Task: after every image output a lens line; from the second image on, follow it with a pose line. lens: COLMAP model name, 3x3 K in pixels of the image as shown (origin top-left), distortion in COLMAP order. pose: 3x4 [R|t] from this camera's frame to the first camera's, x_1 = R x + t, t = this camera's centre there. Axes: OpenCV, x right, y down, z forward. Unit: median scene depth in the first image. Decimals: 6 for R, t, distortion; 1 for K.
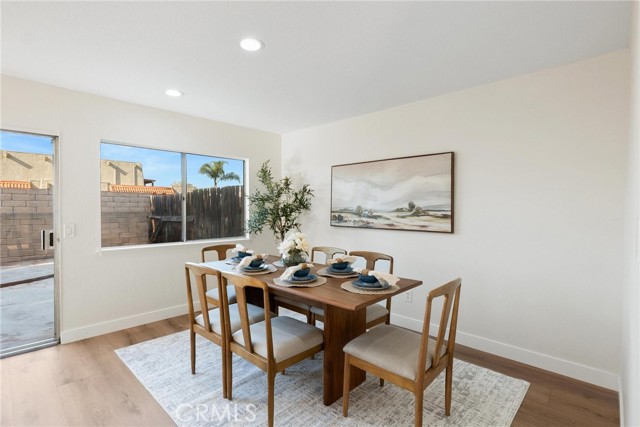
lens RADIAL K [[305.0, 0, 321.7], [0, 305.0, 215.8], [0, 0, 1]] dist [-0.000047, -0.000201]
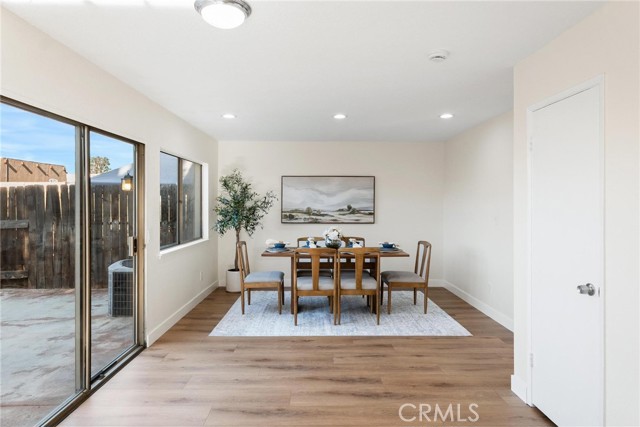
lens RADIAL K [[367.6, 0, 317.3], [0, 367.6, 208.6], [0, 0, 1]] dist [-0.003750, -0.000765]
pose [[0.720911, -0.013232, 0.692902, -1.101500], [0.019619, 0.999807, -0.001320, -0.026071], [-0.692750, 0.014545, 0.721031, -0.245309]]
